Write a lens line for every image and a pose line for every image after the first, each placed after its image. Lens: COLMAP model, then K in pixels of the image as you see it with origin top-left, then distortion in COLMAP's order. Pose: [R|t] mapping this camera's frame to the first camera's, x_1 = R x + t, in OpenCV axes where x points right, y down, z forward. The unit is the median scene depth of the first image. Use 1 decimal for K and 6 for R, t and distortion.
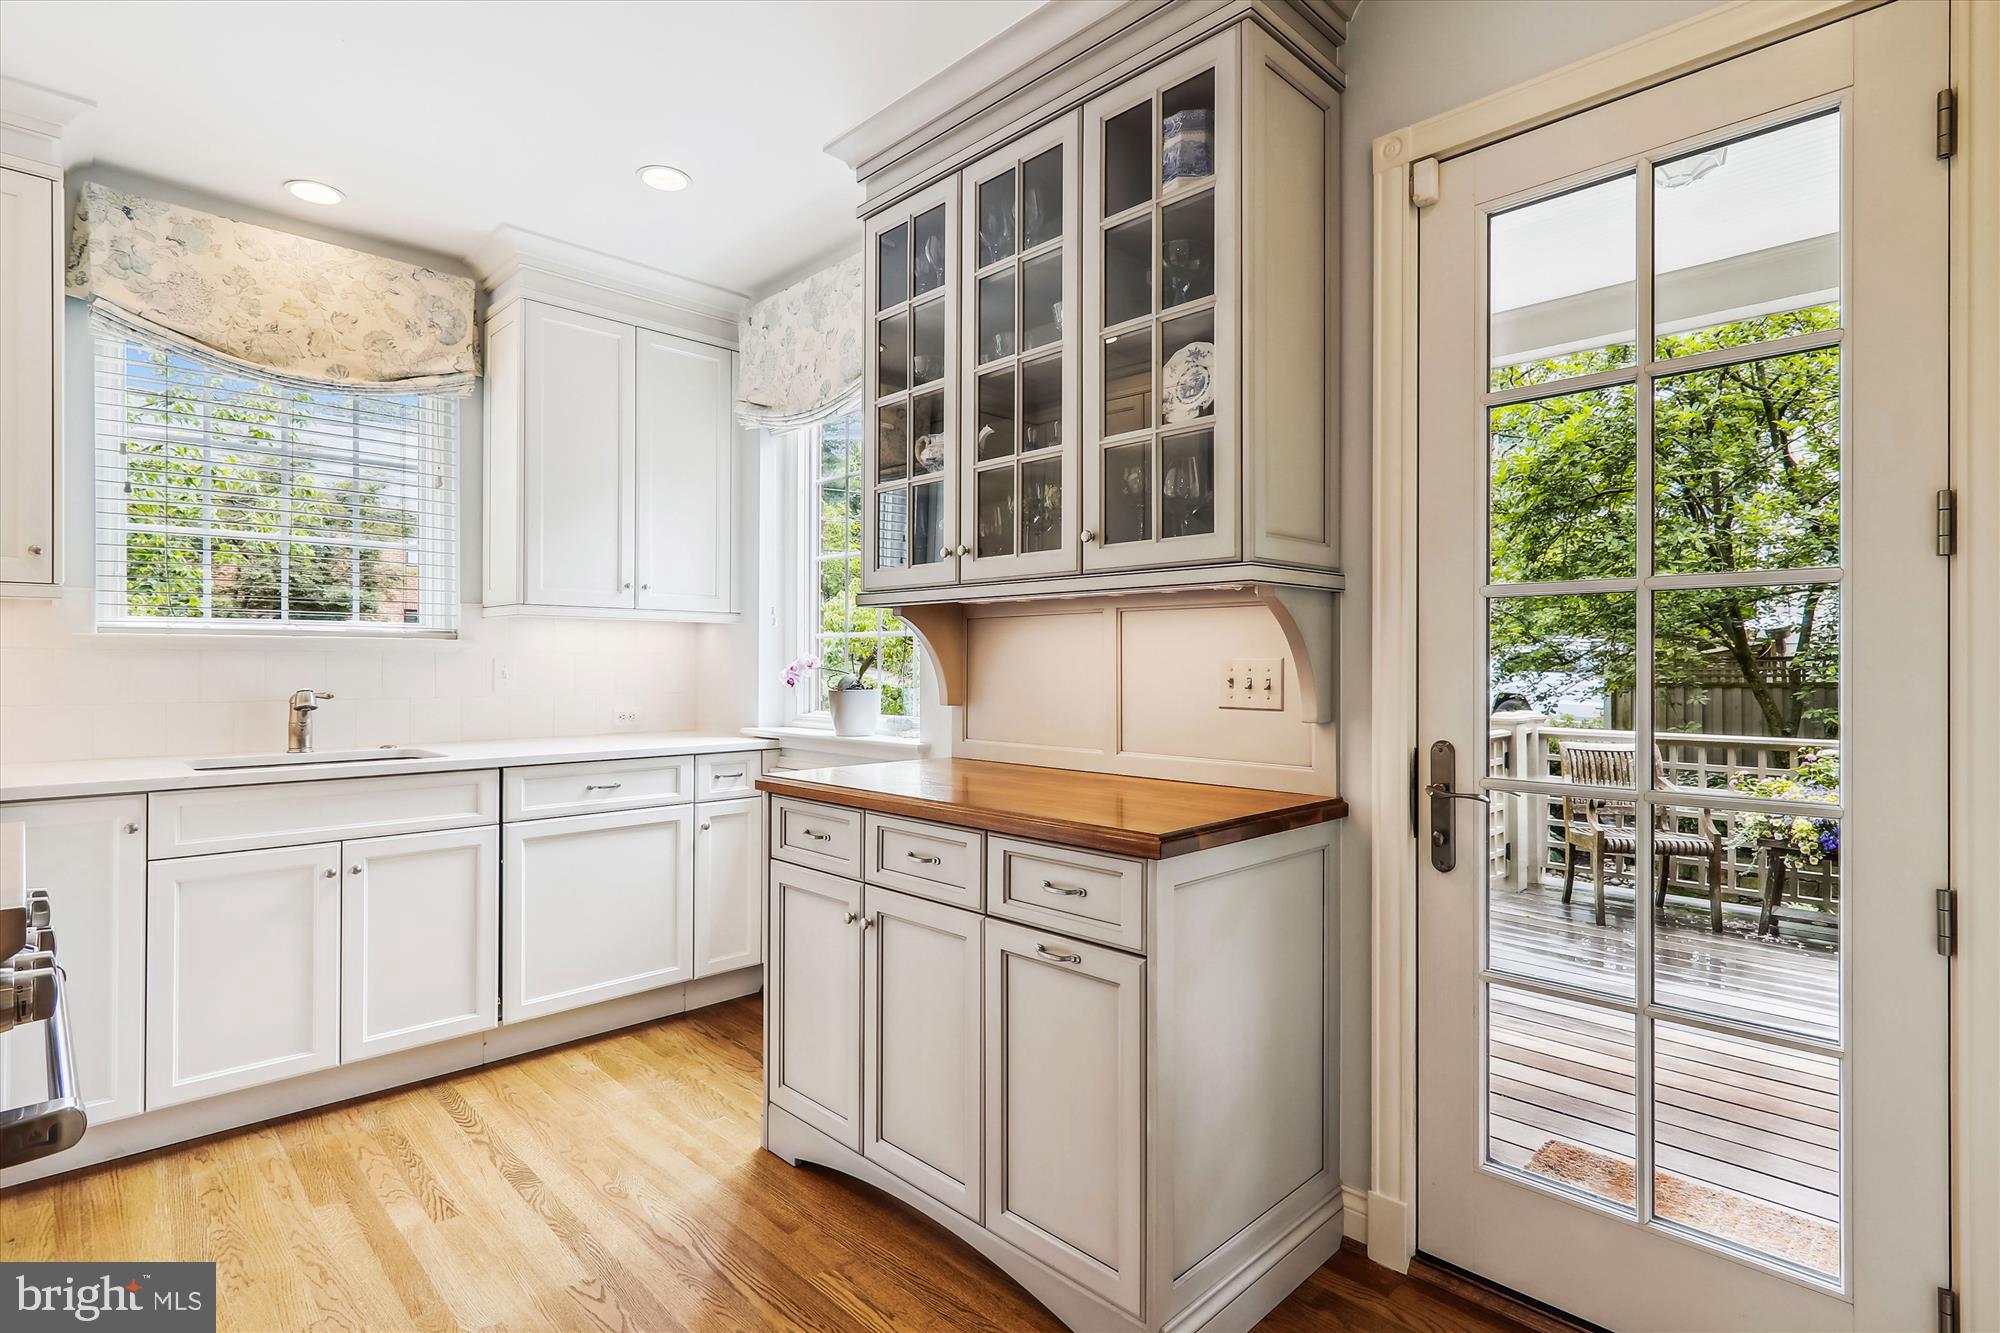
lens RADIAL K [[998.2, 0, 986.4], [0, 998.2, 661.7], [0, 0, 1]] dist [0.012784, 0.001726]
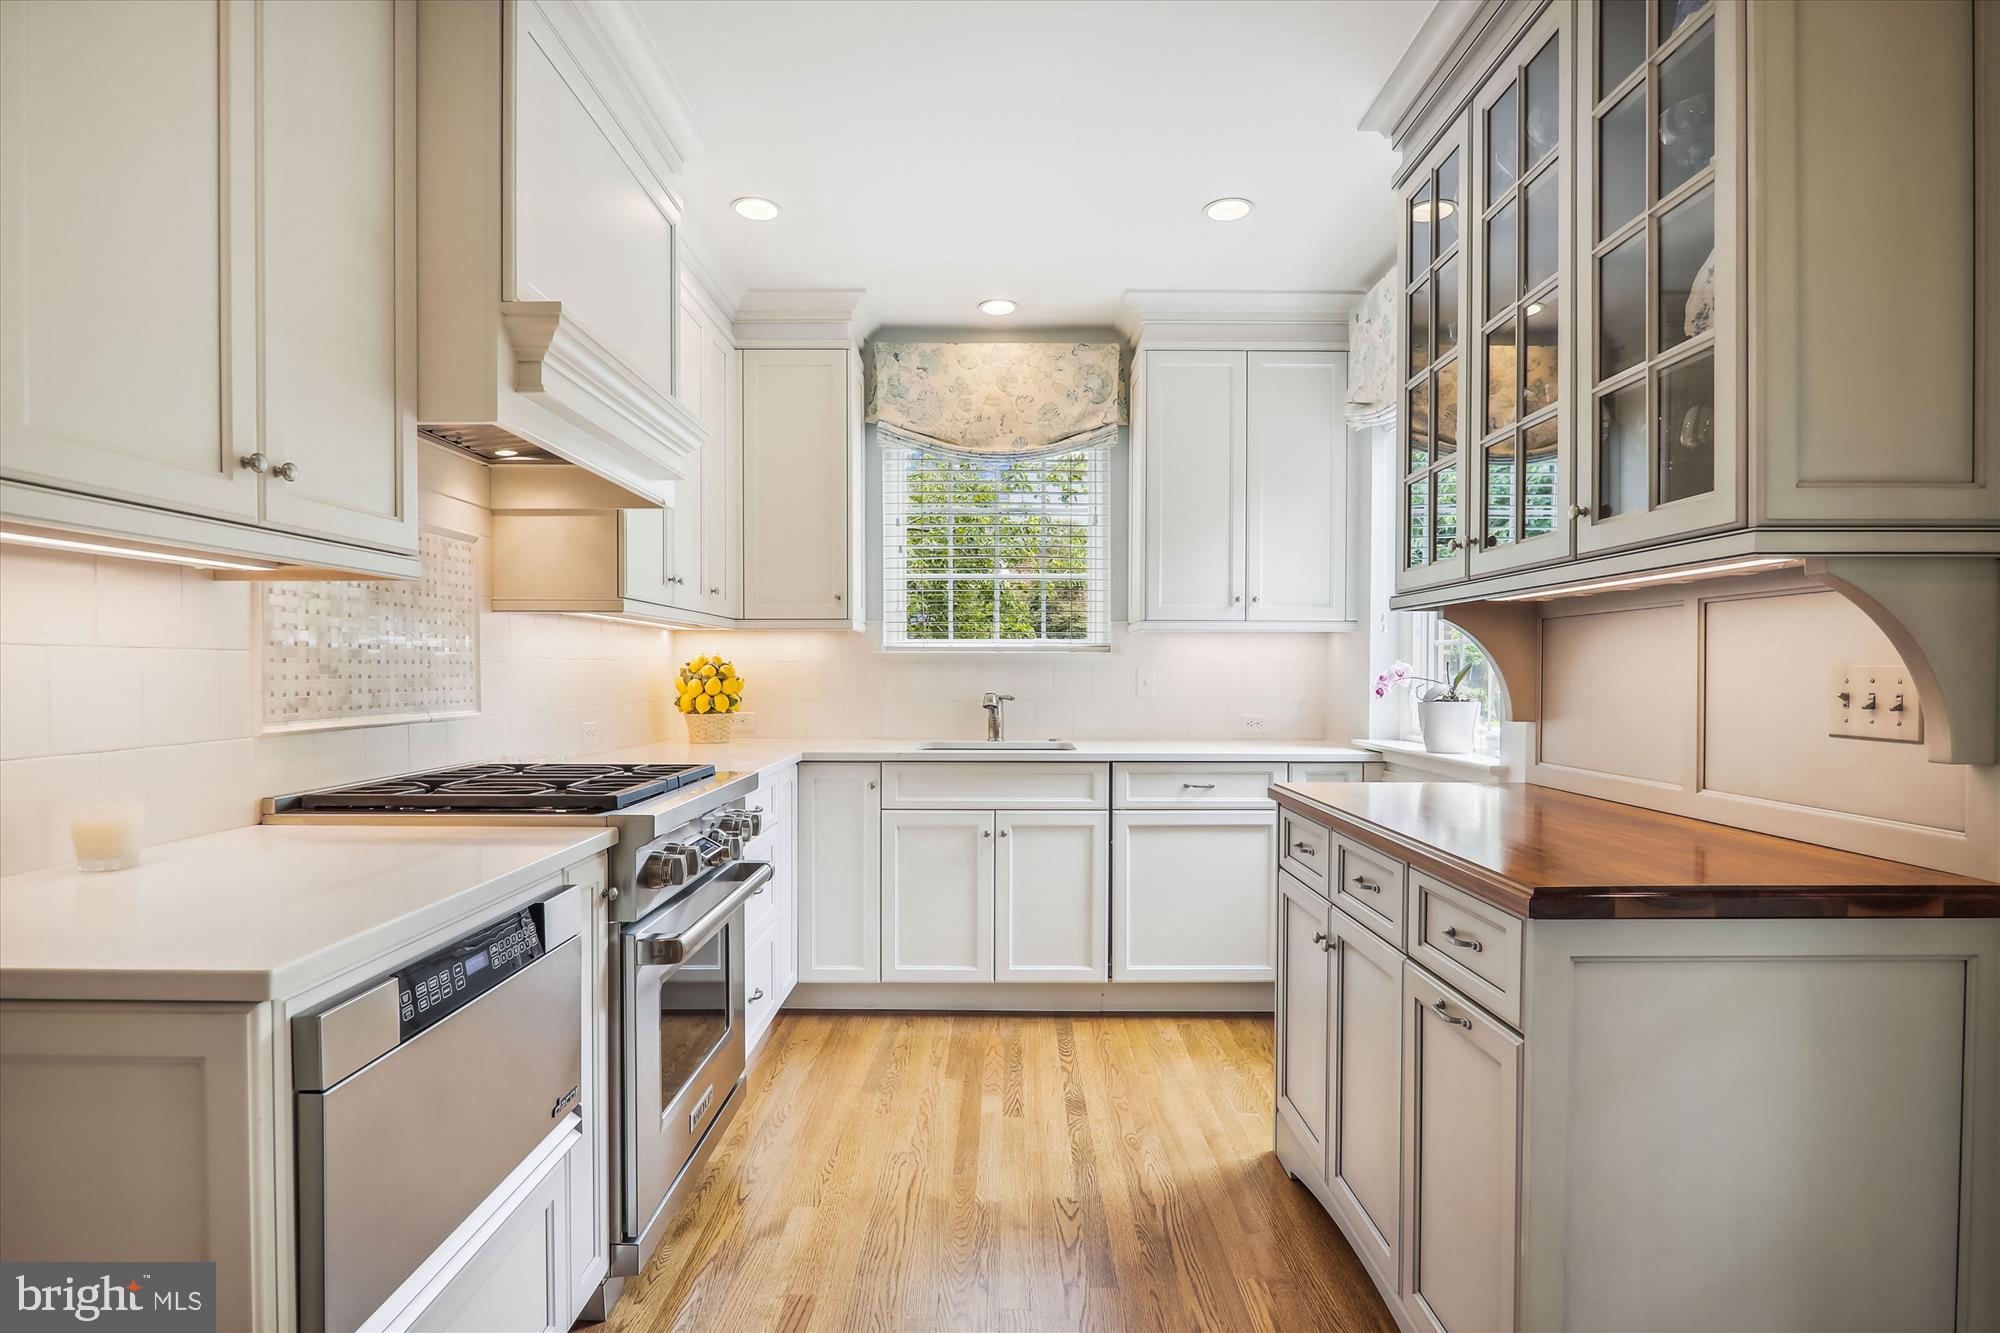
lens RADIAL K [[998.2, 0, 991.3], [0, 998.2, 687.0], [0, 0, 1]] dist [0.012784, 0.001726]
pose [[0.721418, 0.009873, -0.692429, 0.226054], [0.000623, 0.999889, 0.014907, 0.001081], [0.692499, -0.011186, 0.721332, 0.068163]]
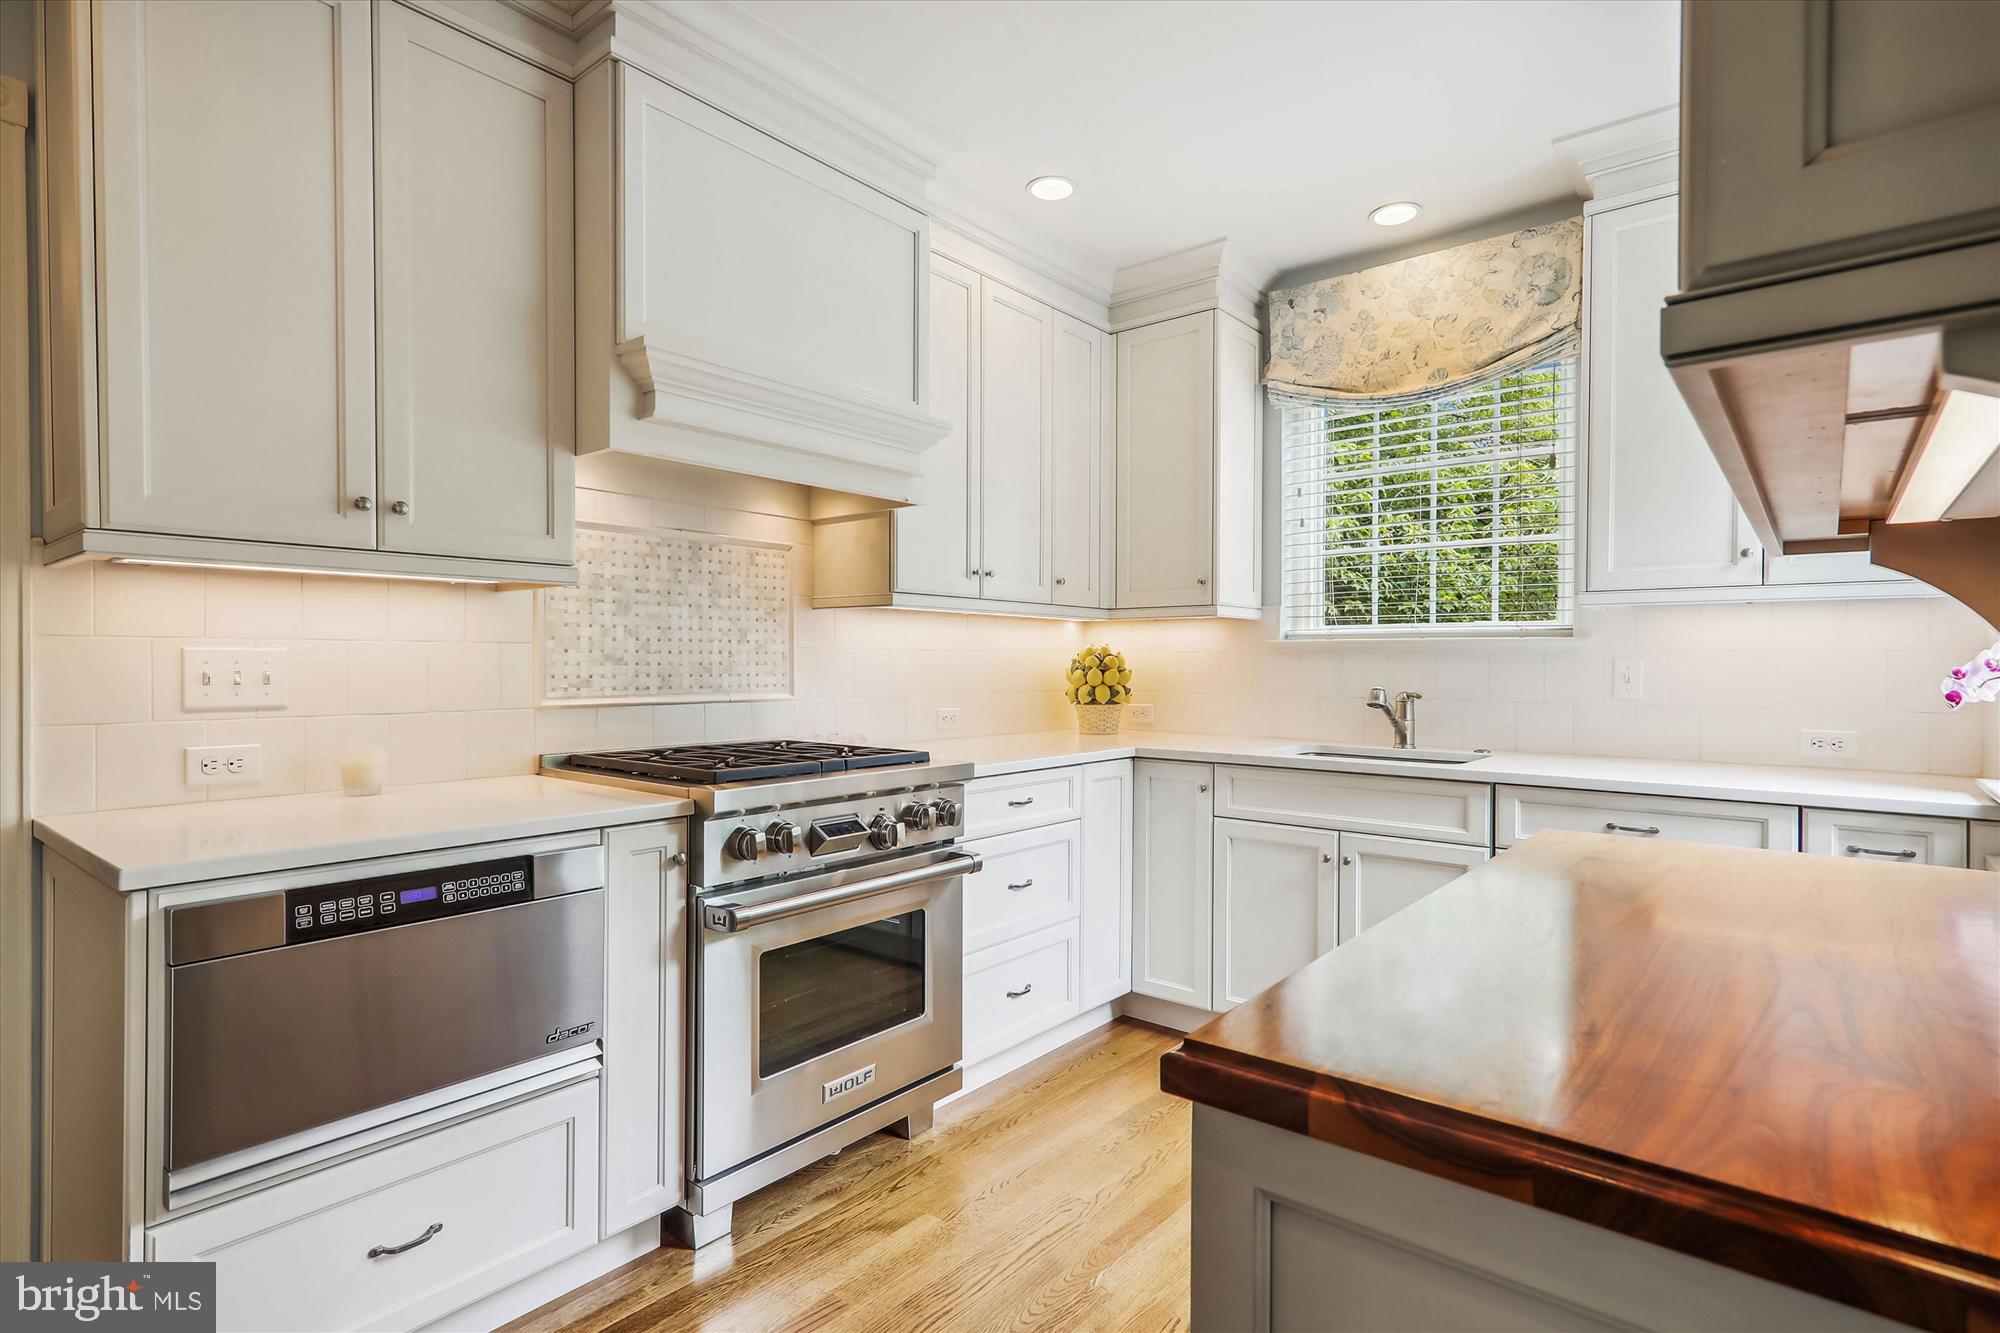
lens RADIAL K [[998.2, 0, 1001.9], [0, 998.2, 670.3], [0, 0, 1]] dist [0.012784, 0.001726]
pose [[0.125002, 0.004504, -0.992146, 0.333399], [-0.002168, 0.999989, 0.004266, 0.005382], [0.992154, 0.001618, 0.125010, 0.483258]]
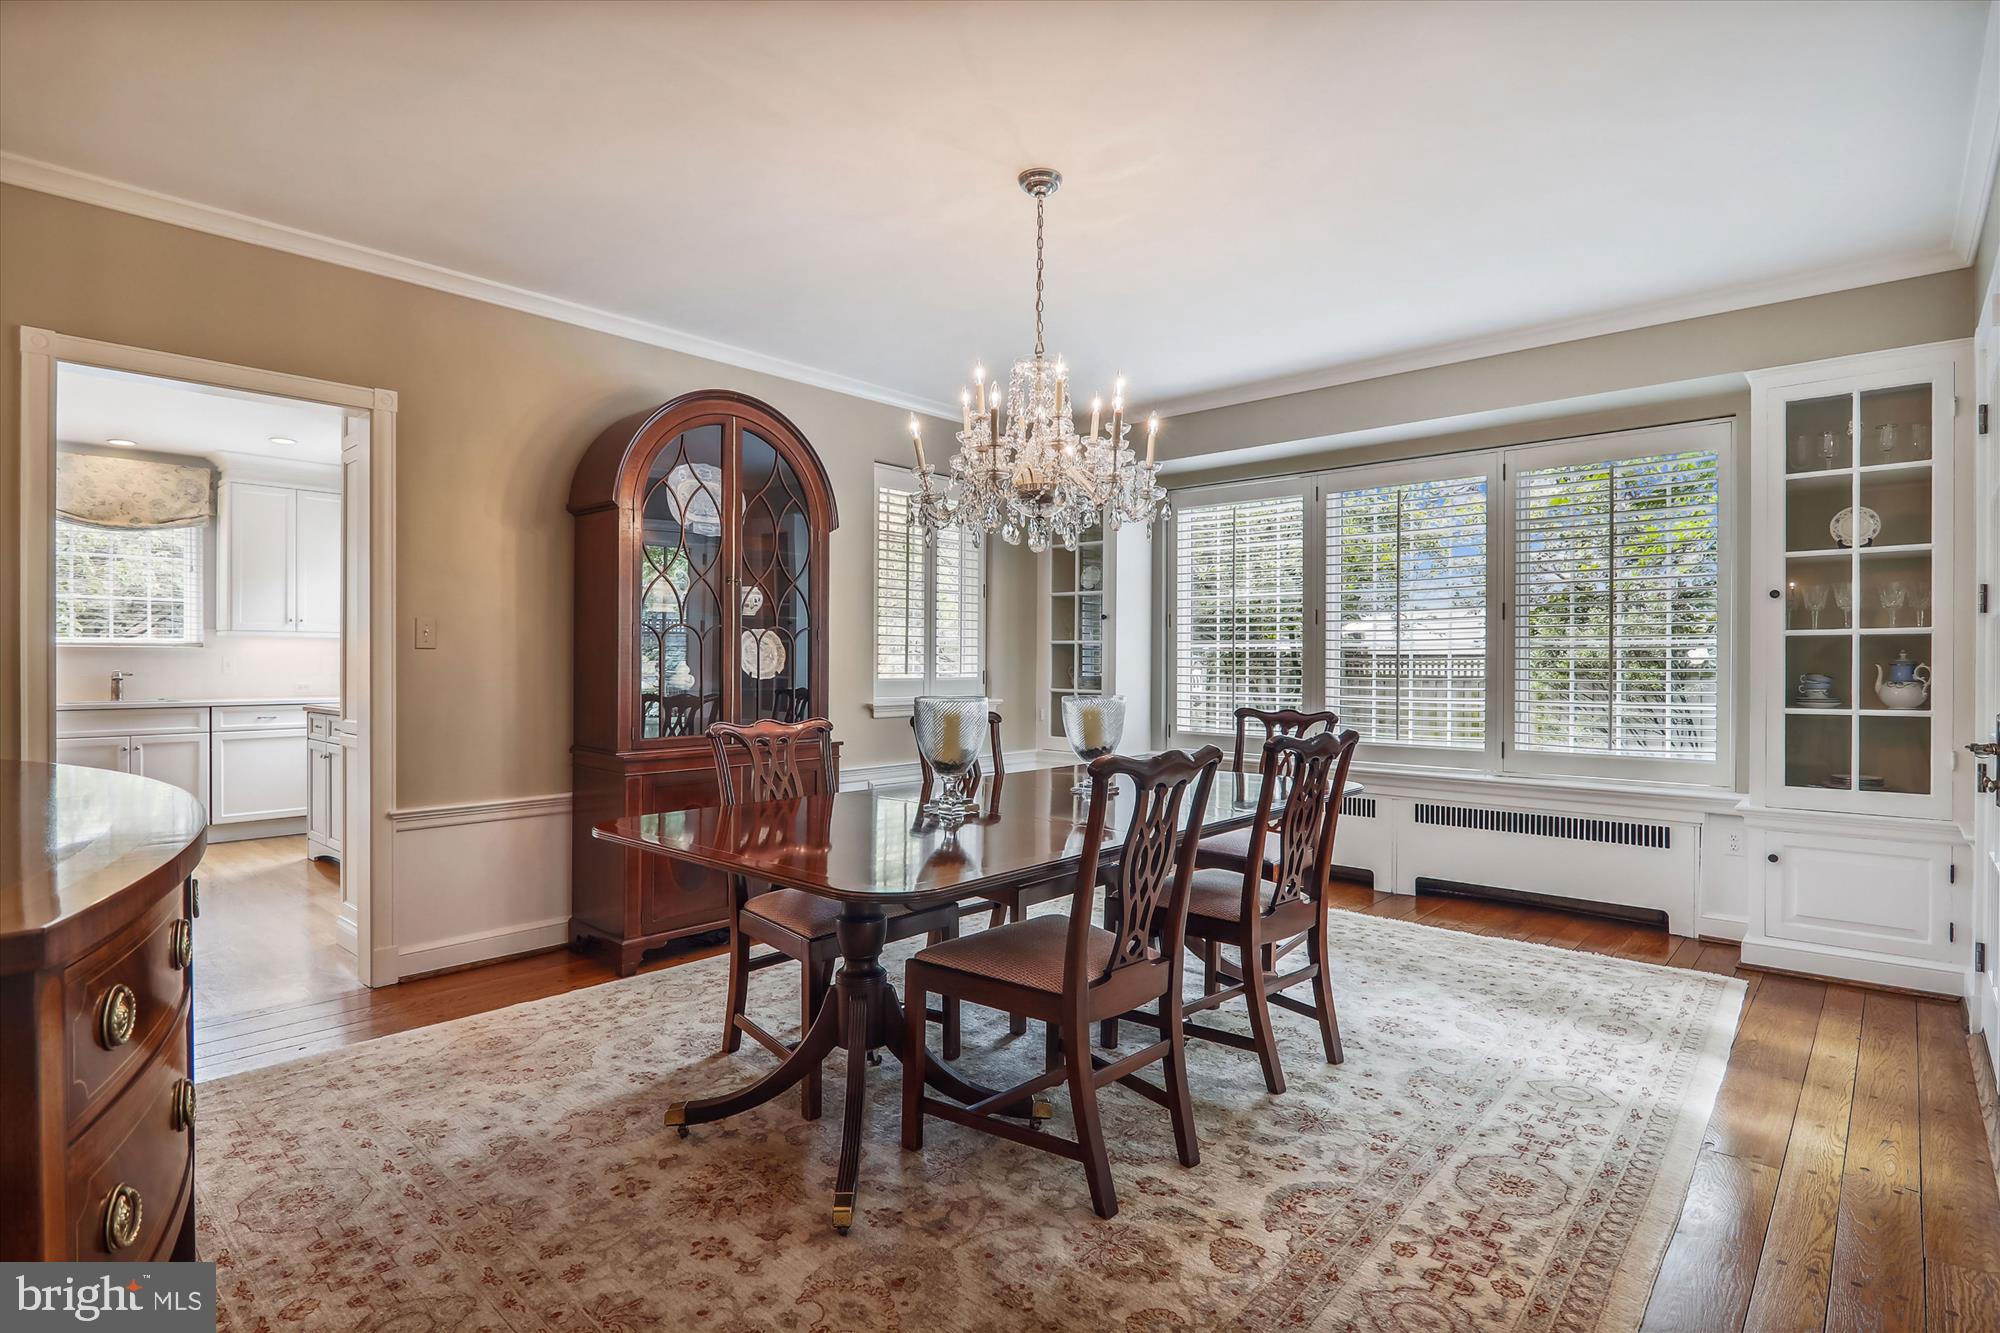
lens RADIAL K [[998.2, 0, 950.2], [0, 998.2, 660.7], [0, 0, 1]] dist [0.012784, 0.001726]
pose [[0.998827, -0.001793, 0.048393, 1.053974], [0.001839, 0.999998, -0.000913, 0.011556], [-0.048391, 0.001000, 0.998828, -1.311416]]
